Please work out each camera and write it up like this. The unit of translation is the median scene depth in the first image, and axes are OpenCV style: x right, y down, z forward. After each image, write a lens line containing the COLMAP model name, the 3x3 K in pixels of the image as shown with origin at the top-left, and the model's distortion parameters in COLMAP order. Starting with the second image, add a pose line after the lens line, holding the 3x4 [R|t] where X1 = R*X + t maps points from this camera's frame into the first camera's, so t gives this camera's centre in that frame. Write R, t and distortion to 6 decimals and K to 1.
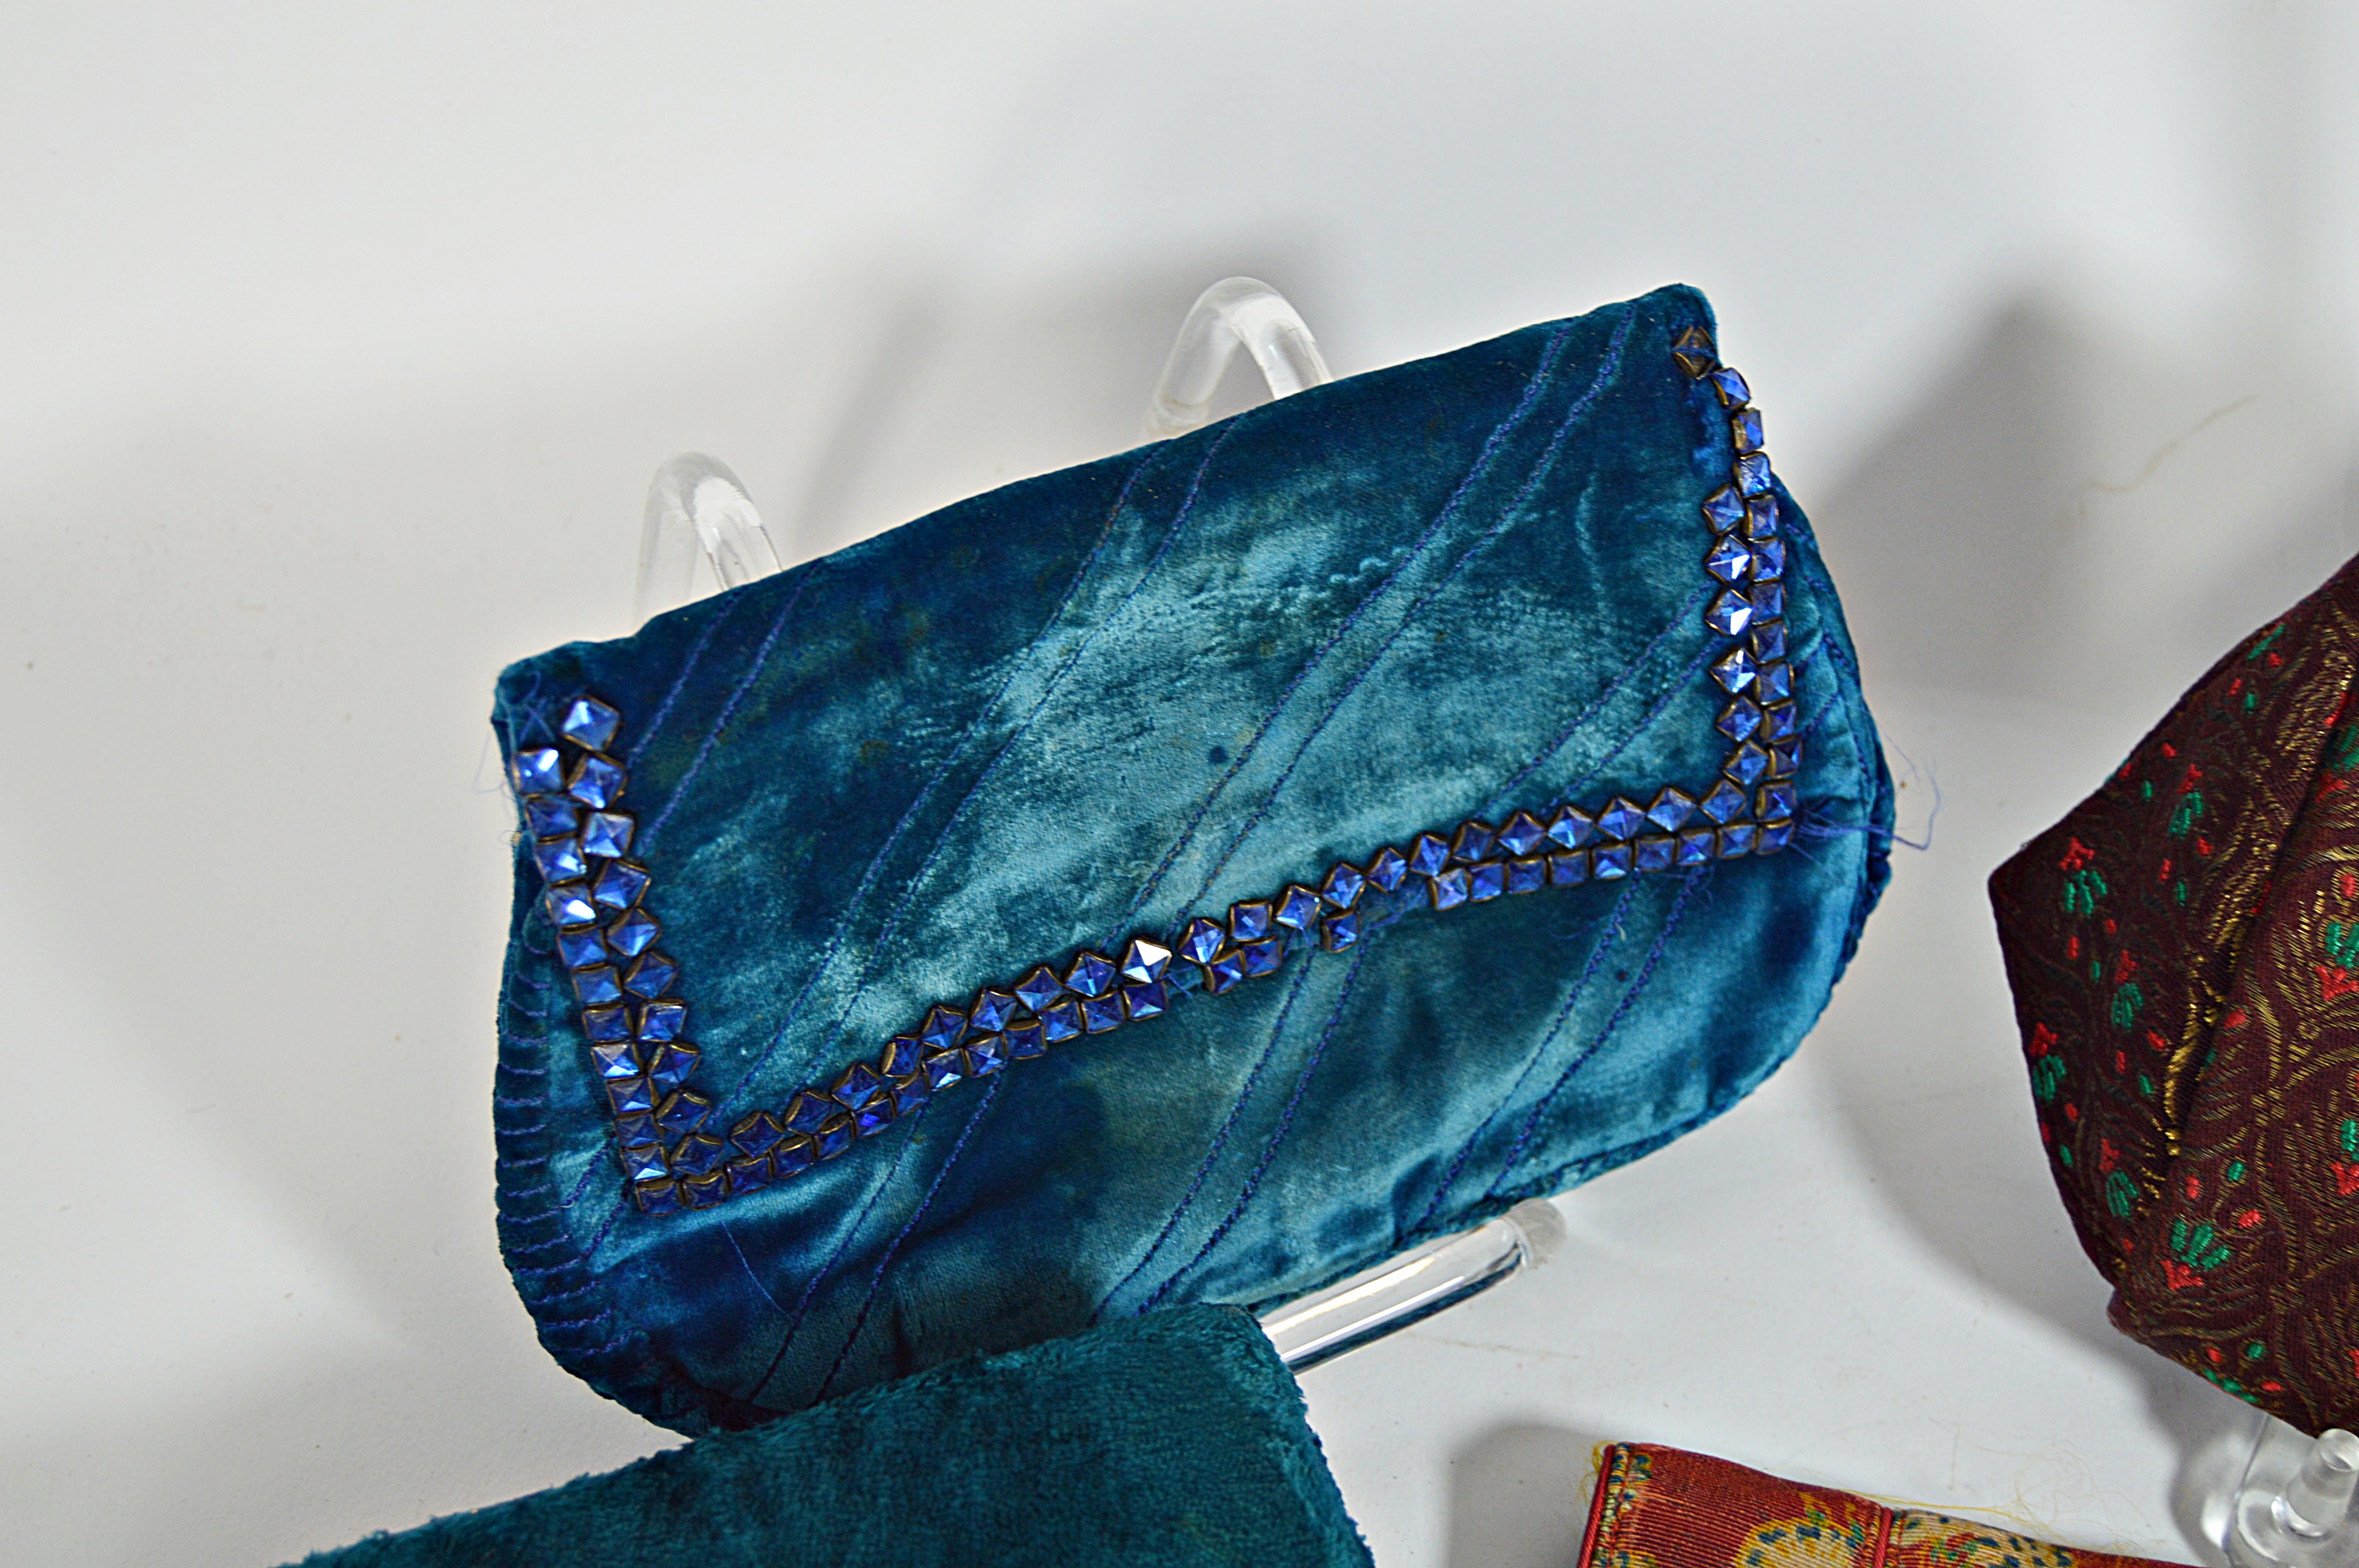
lens RADIAL K [[3492.6, 0, 1179.5], [0, 3492.6, 784.0], [0, 0, 1]] dist [-0.047635, -0.038257]
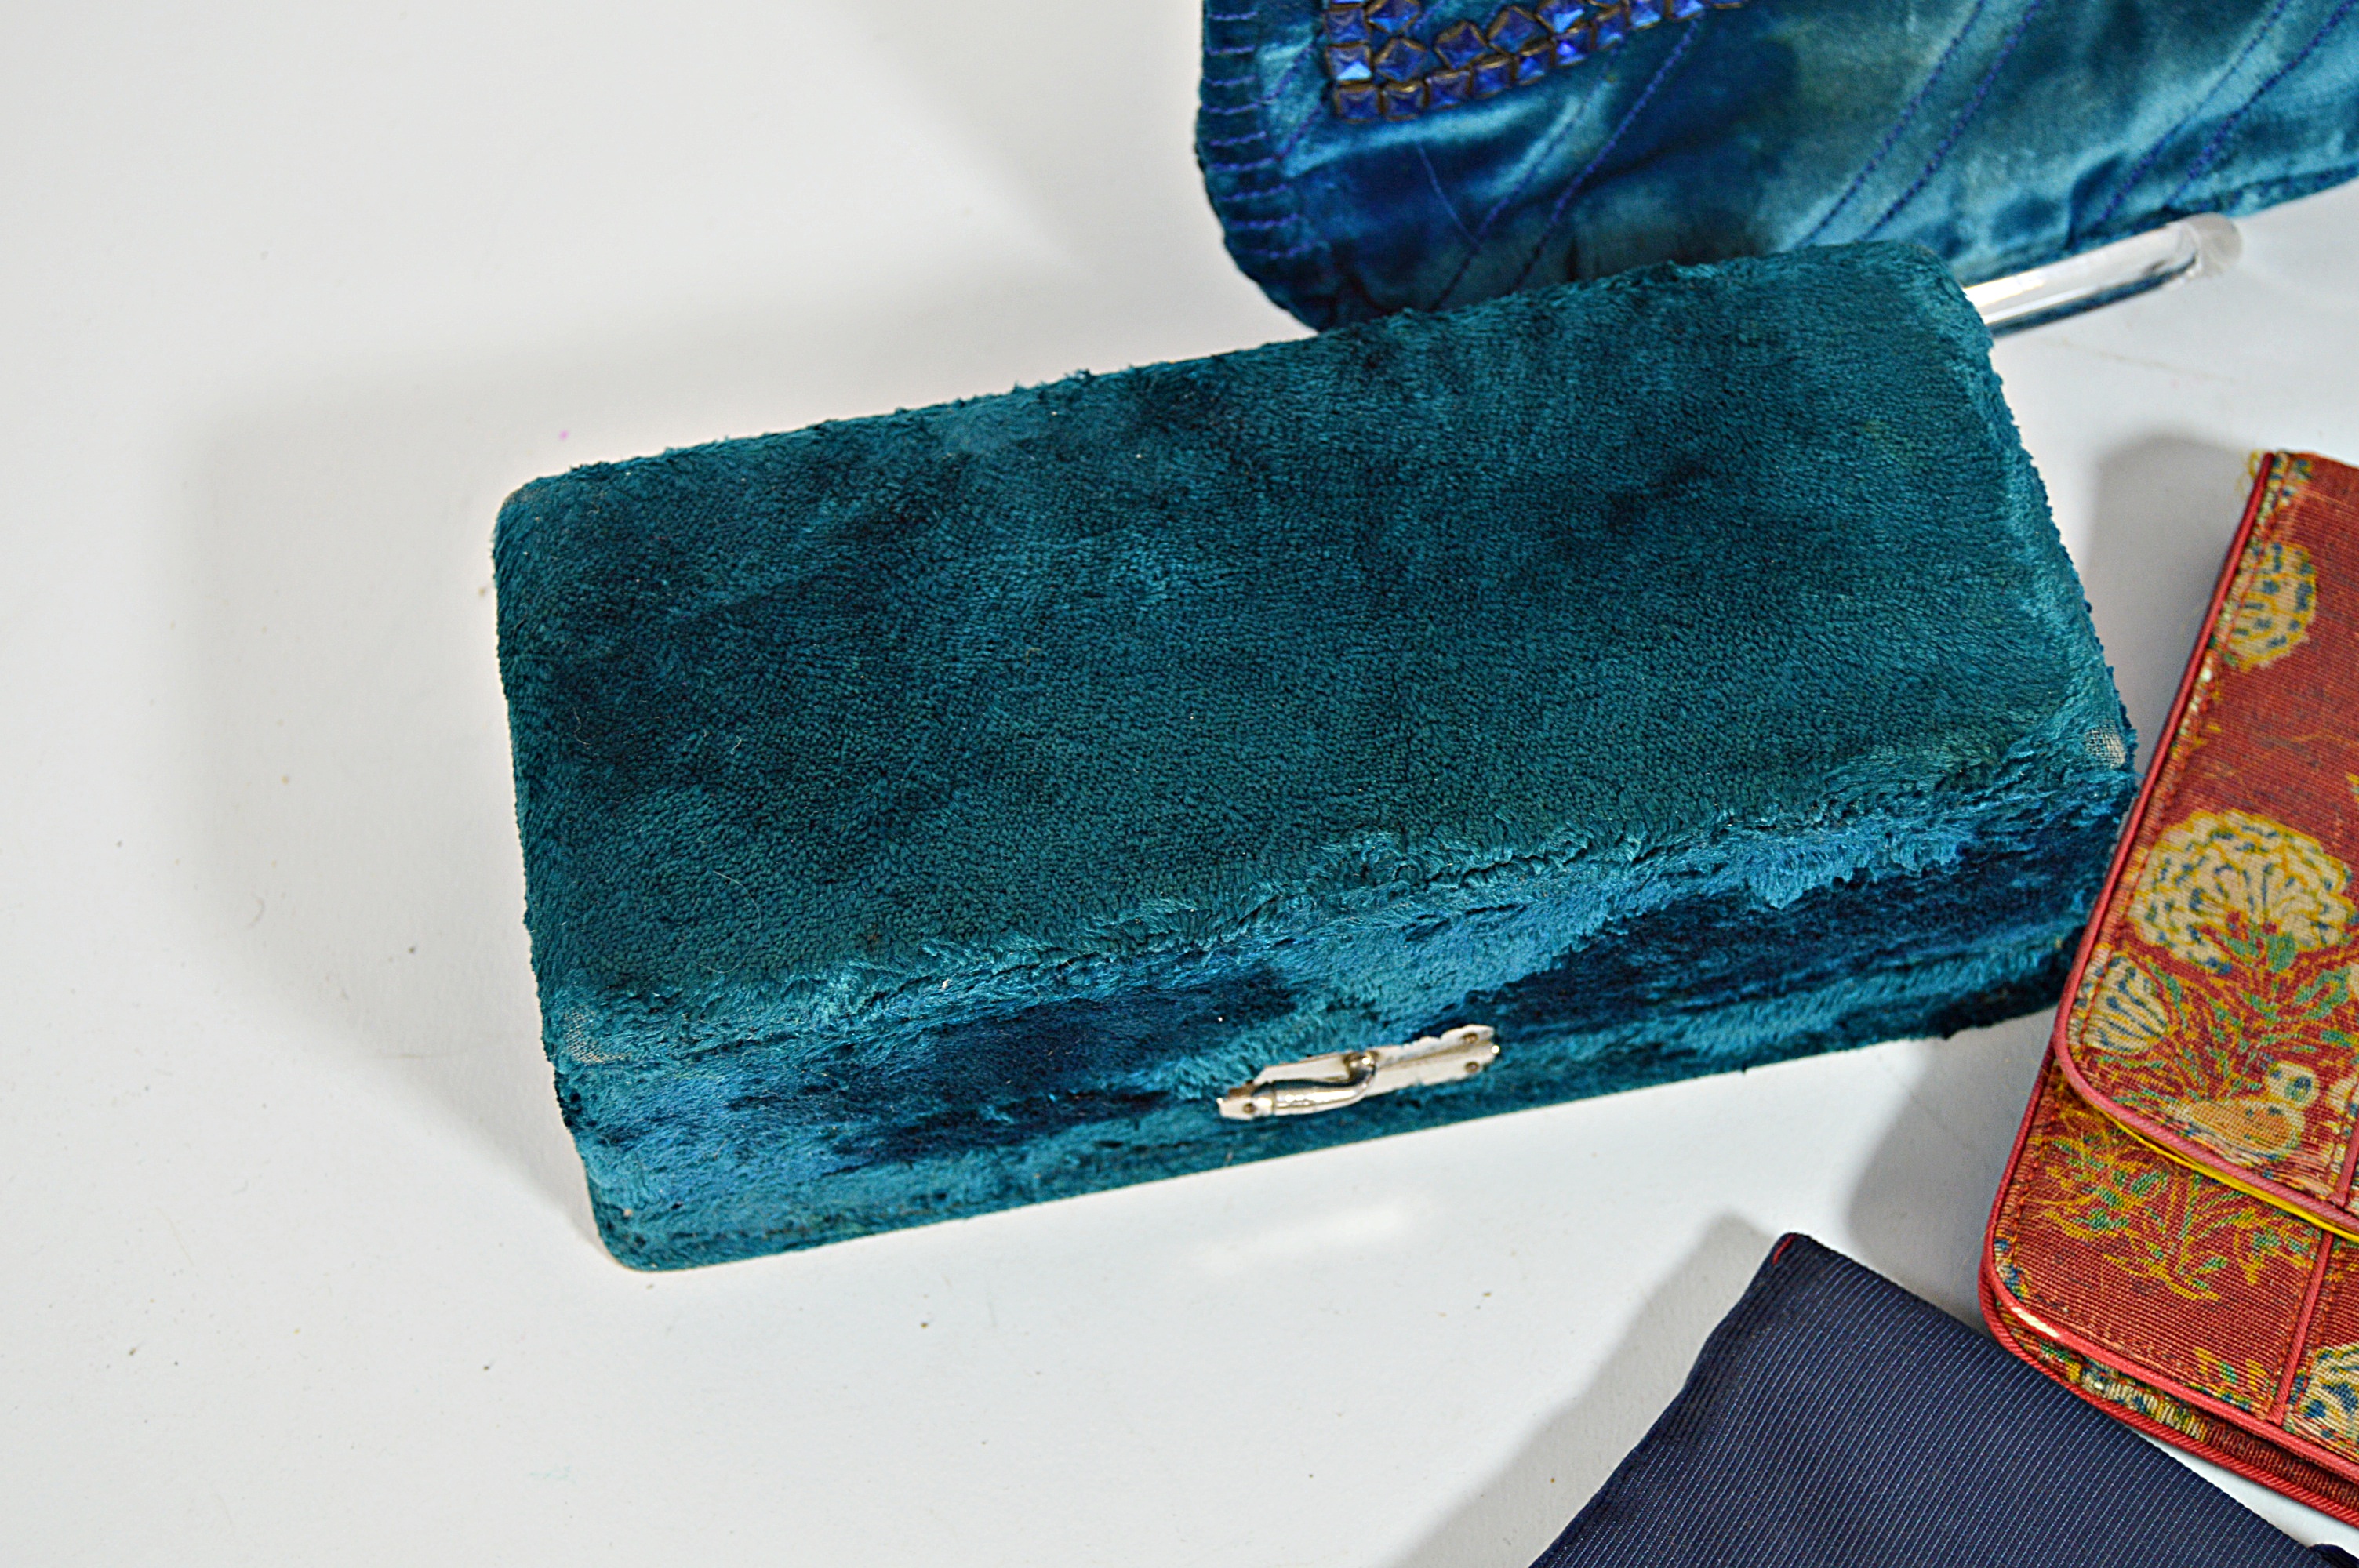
lens RADIAL K [[3492.6, 0, 1179.5], [0, 3492.6, 784.0], [0, 0, 1]] dist [-0.047635, -0.038257]
pose [[0.987974, 0.102152, -0.116070, -0.061190], [-0.079771, 0.979812, 0.183317, 0.128712], [0.132453, -0.171853, 0.976178, -0.031083]]
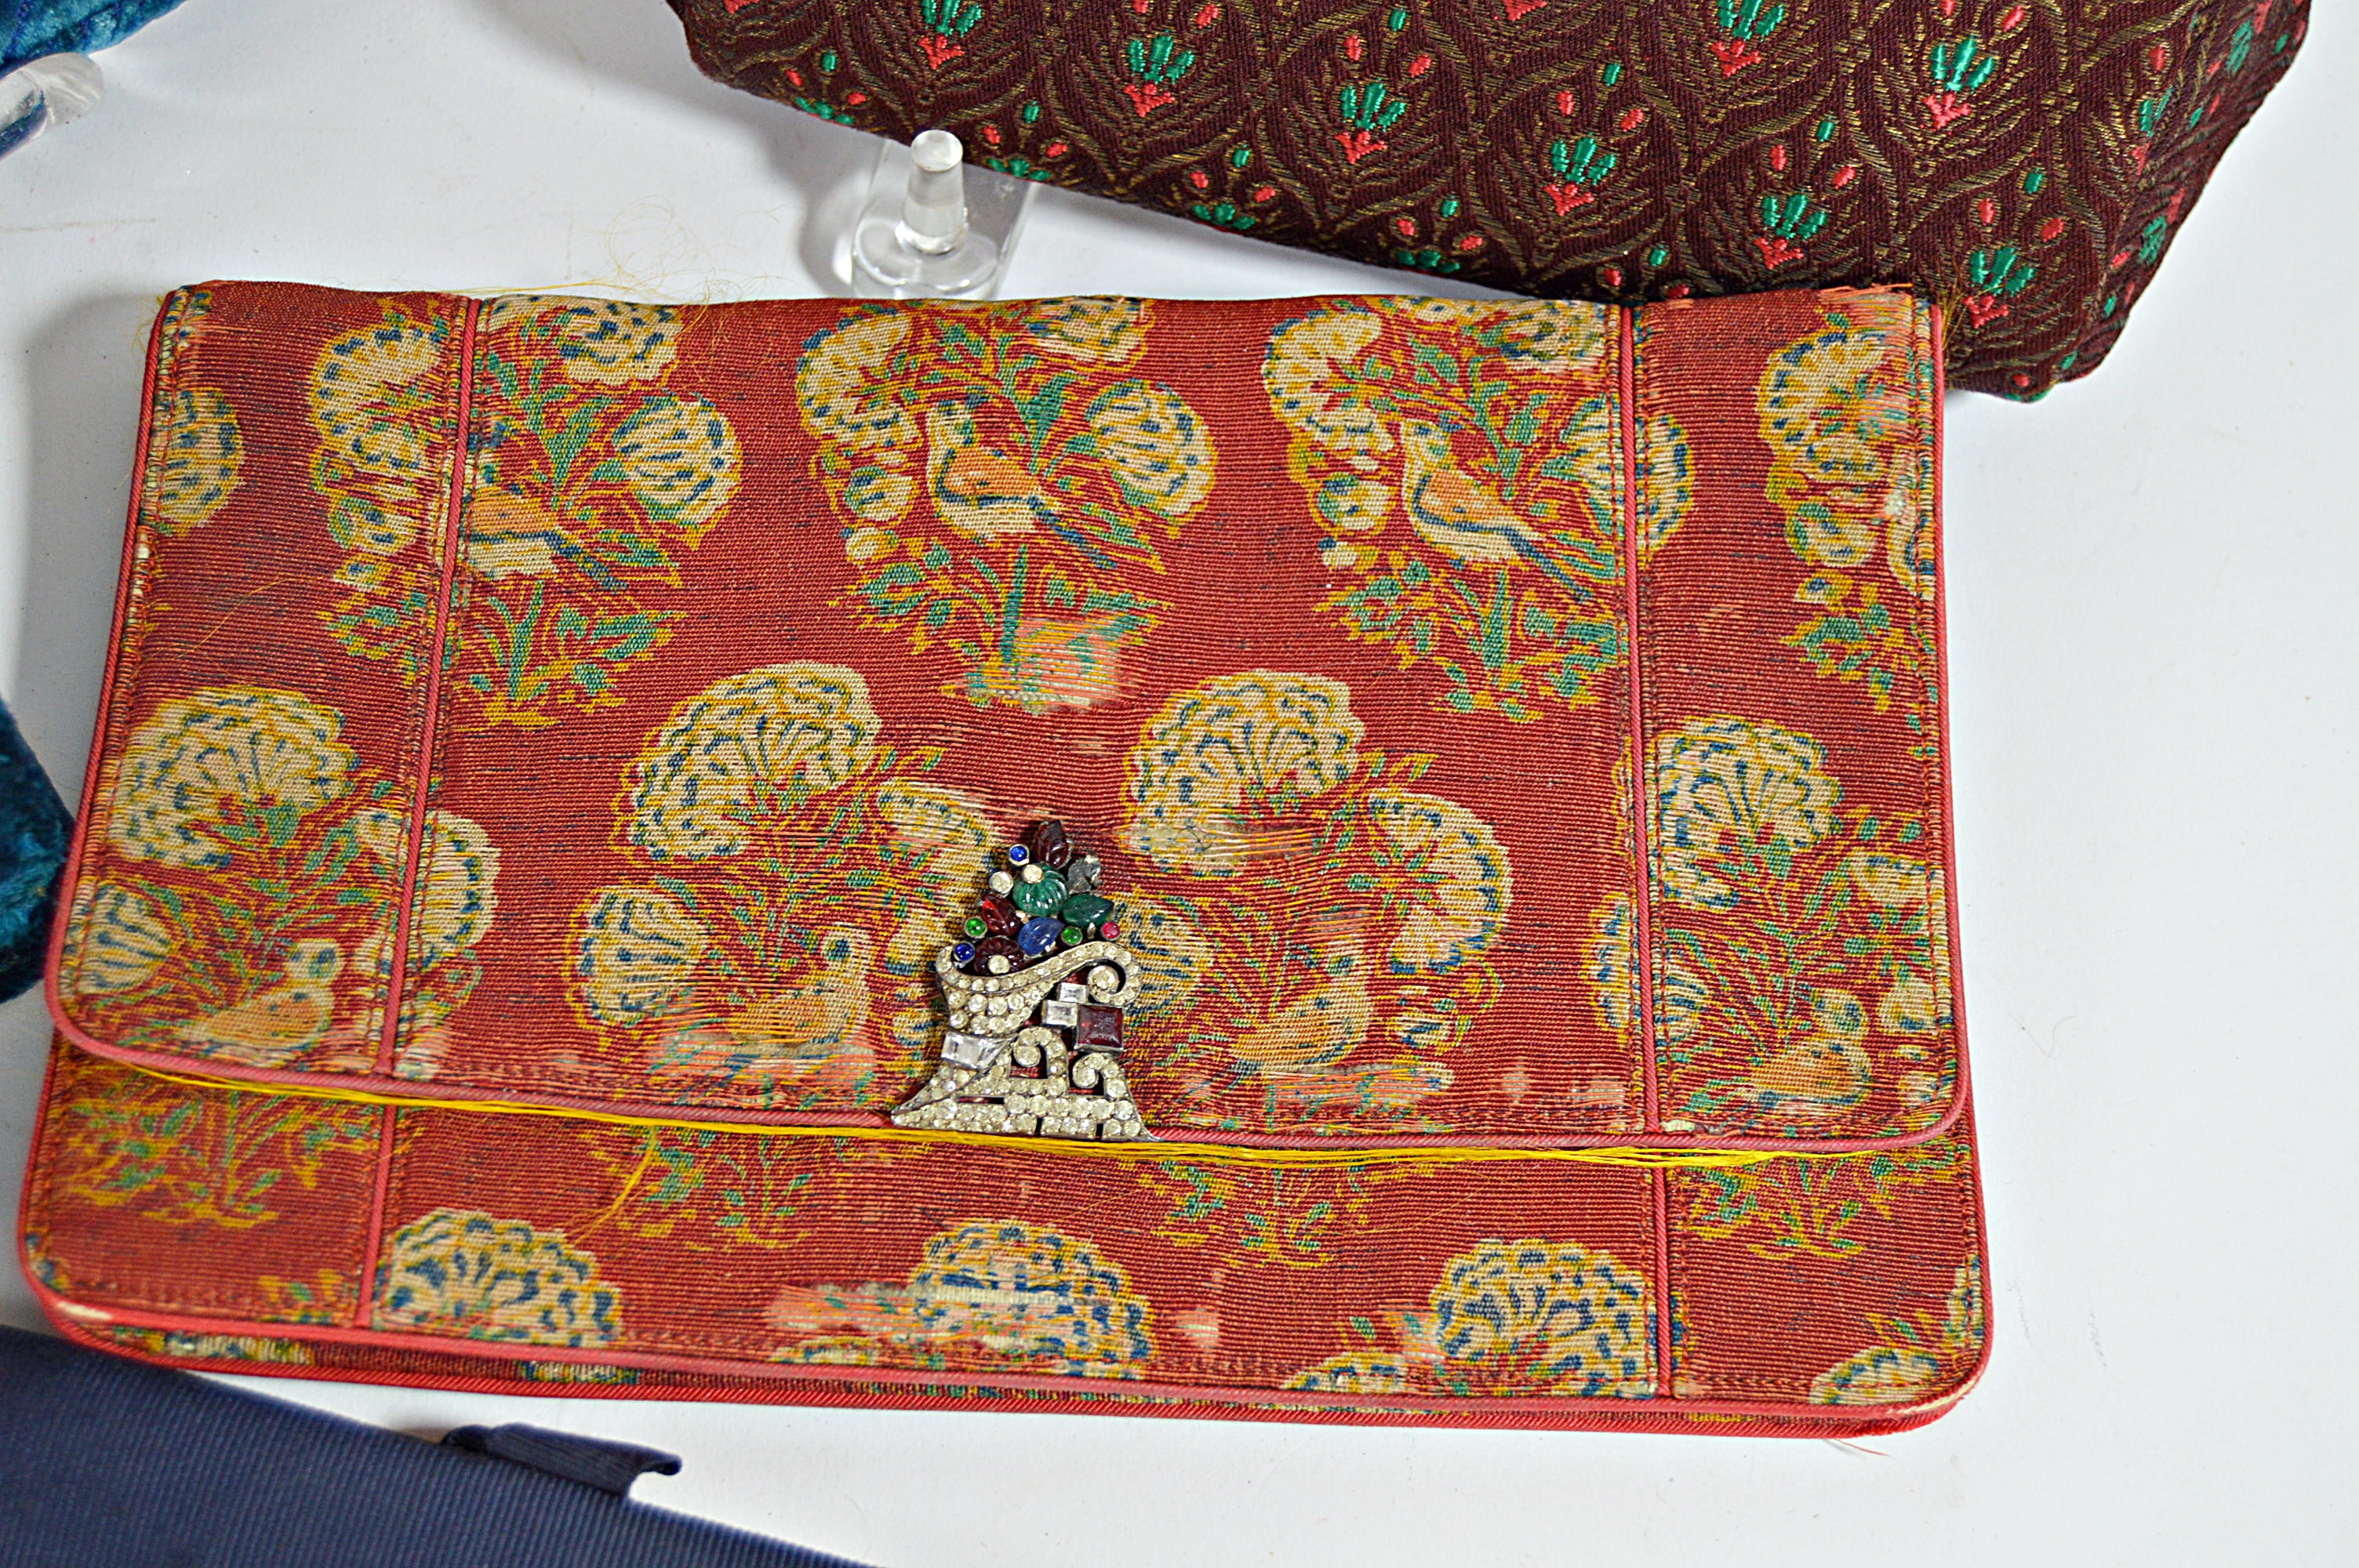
lens RADIAL K [[3492.6, 0, 1179.5], [0, 3492.6, 784.0], [0, 0, 1]] dist [-0.047635, -0.038257]
pose [[0.958958, -0.210422, 0.190058, 0.181168], [0.159262, 0.954279, 0.252955, 0.127139], [-0.234595, -0.212304, 0.948626, 0.038264]]
